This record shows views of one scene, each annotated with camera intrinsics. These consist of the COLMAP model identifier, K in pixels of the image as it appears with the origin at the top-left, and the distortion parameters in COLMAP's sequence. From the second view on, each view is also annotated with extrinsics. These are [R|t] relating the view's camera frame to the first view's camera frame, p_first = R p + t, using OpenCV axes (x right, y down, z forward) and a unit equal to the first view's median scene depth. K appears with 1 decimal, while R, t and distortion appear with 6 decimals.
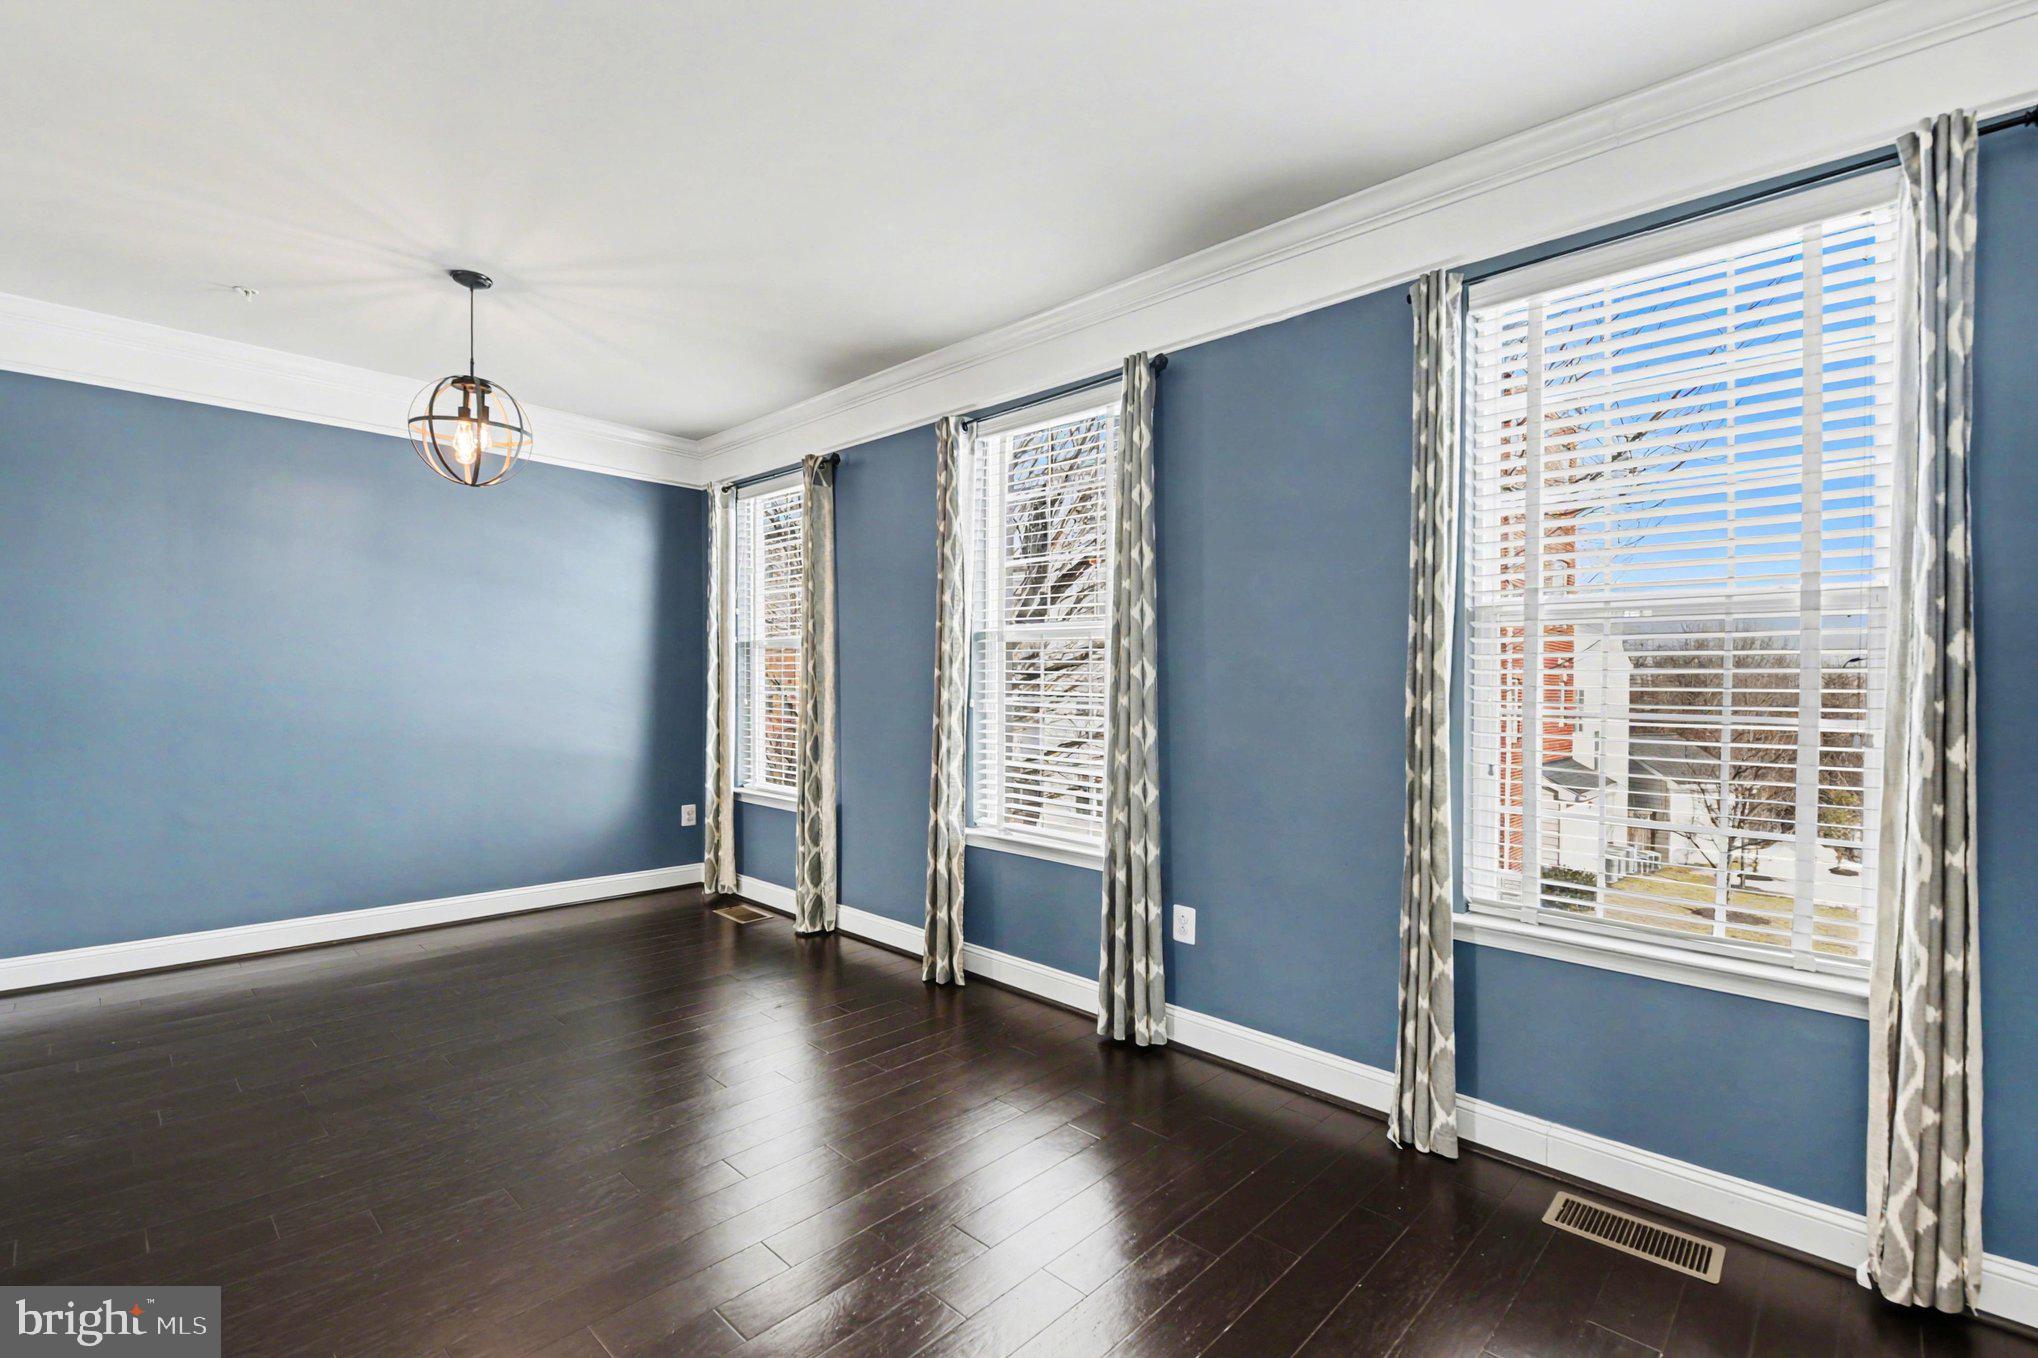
lens RADIAL K [[886.0, 0, 1019.0], [0, 886.0, 679.0], [0, 0, 1]] dist [-0.001442, -0.000356]
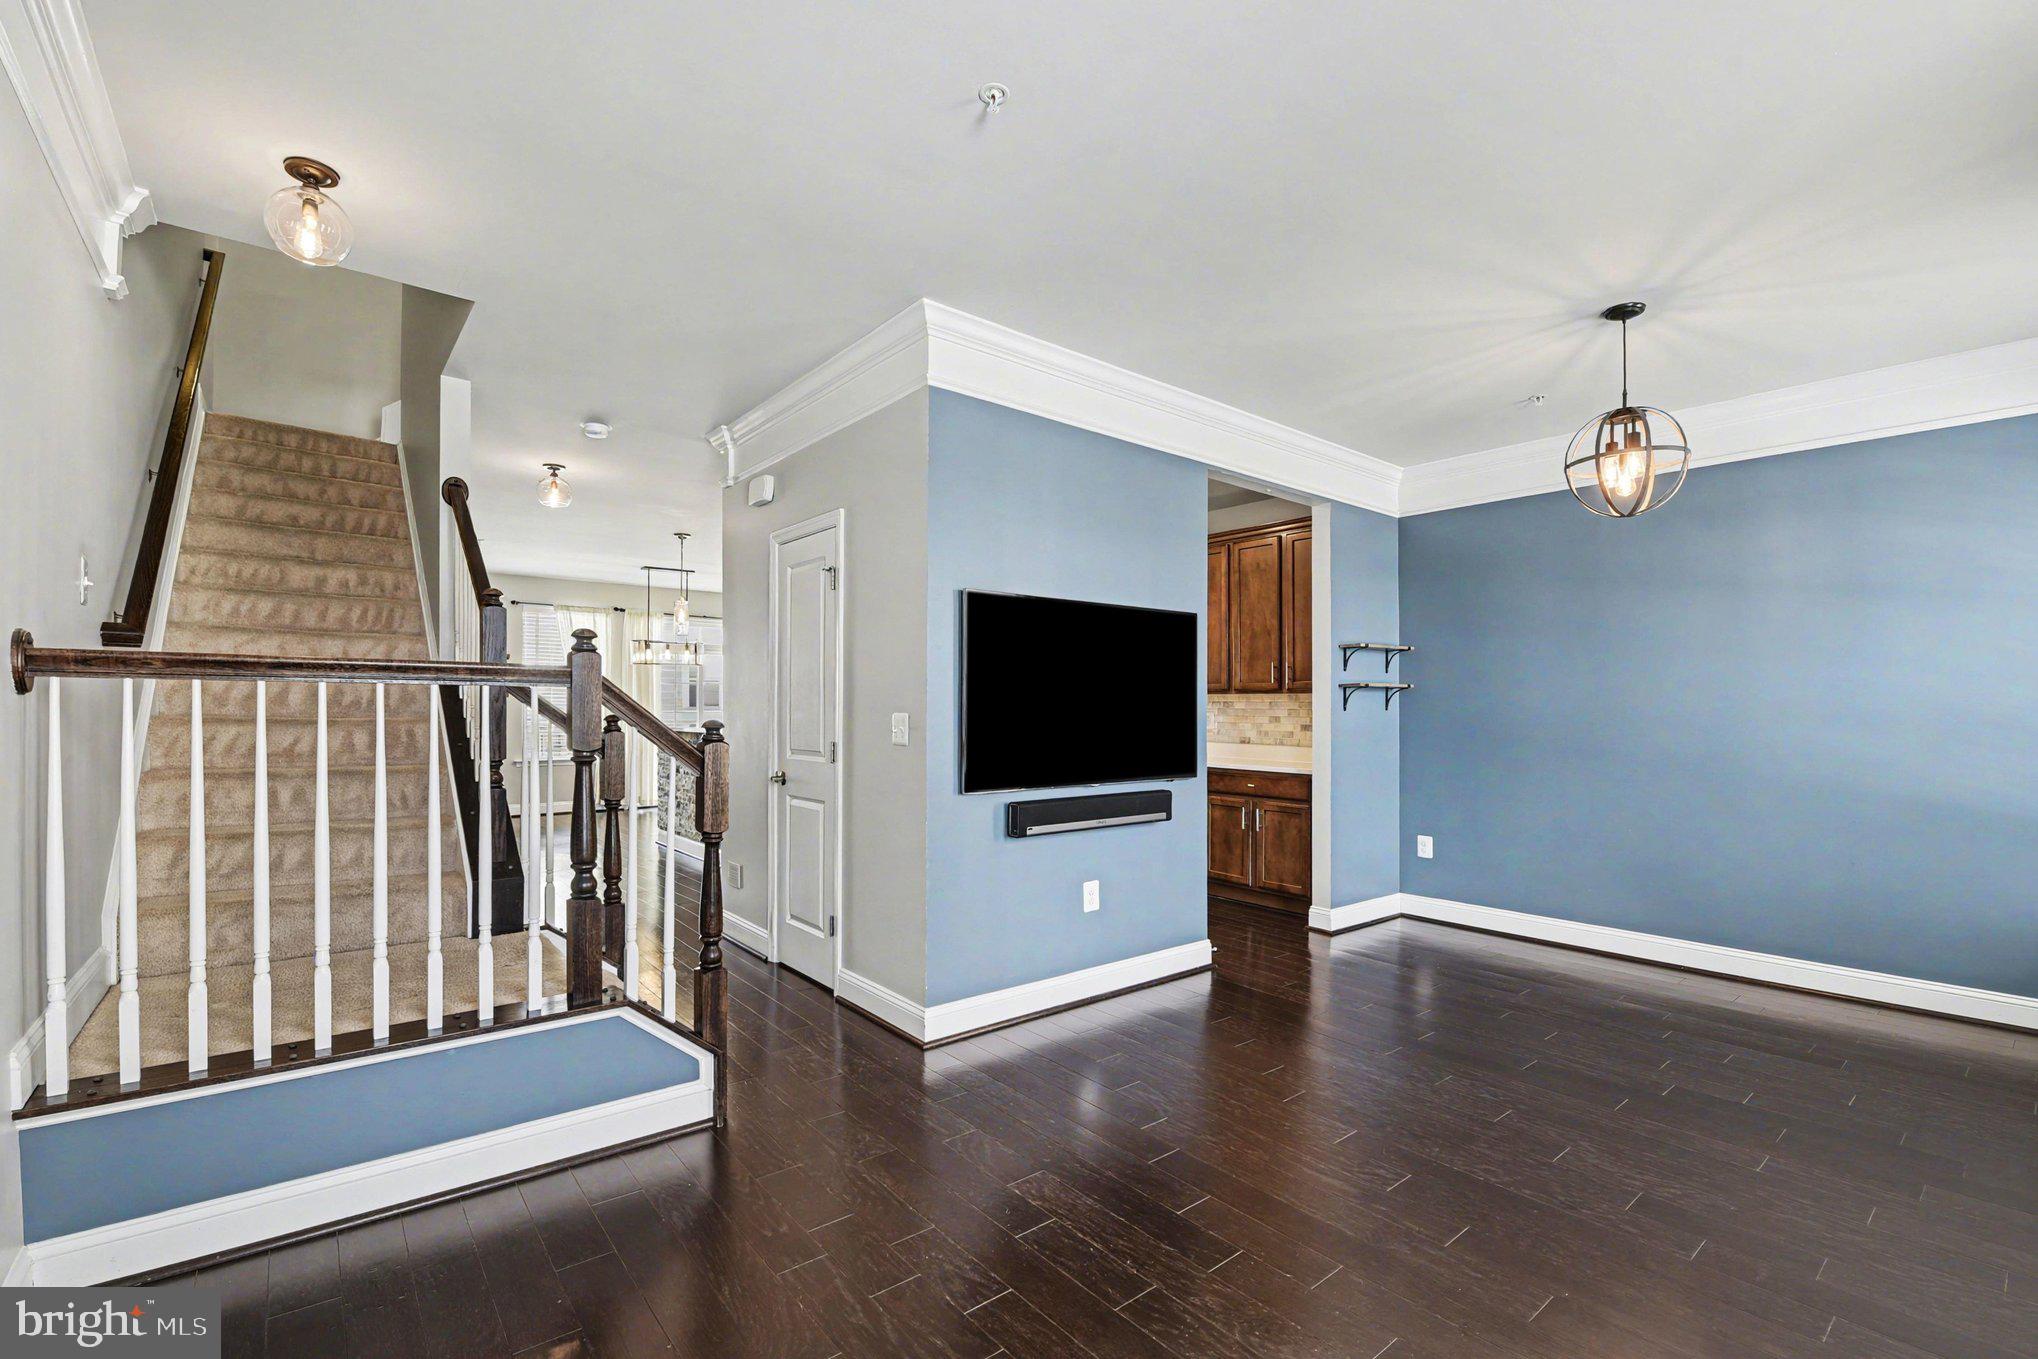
lens RADIAL K [[886.0, 0, 1019.0], [0, 886.0, 679.5], [0, 0, 1]] dist [-0.001442, -0.000356]
pose [[-0.114218, -0.040941, -0.992612, 0.435711], [0.002133, 0.999138, -0.041456, 0.004268], [0.993453, -0.006852, -0.114032, 0.433338]]
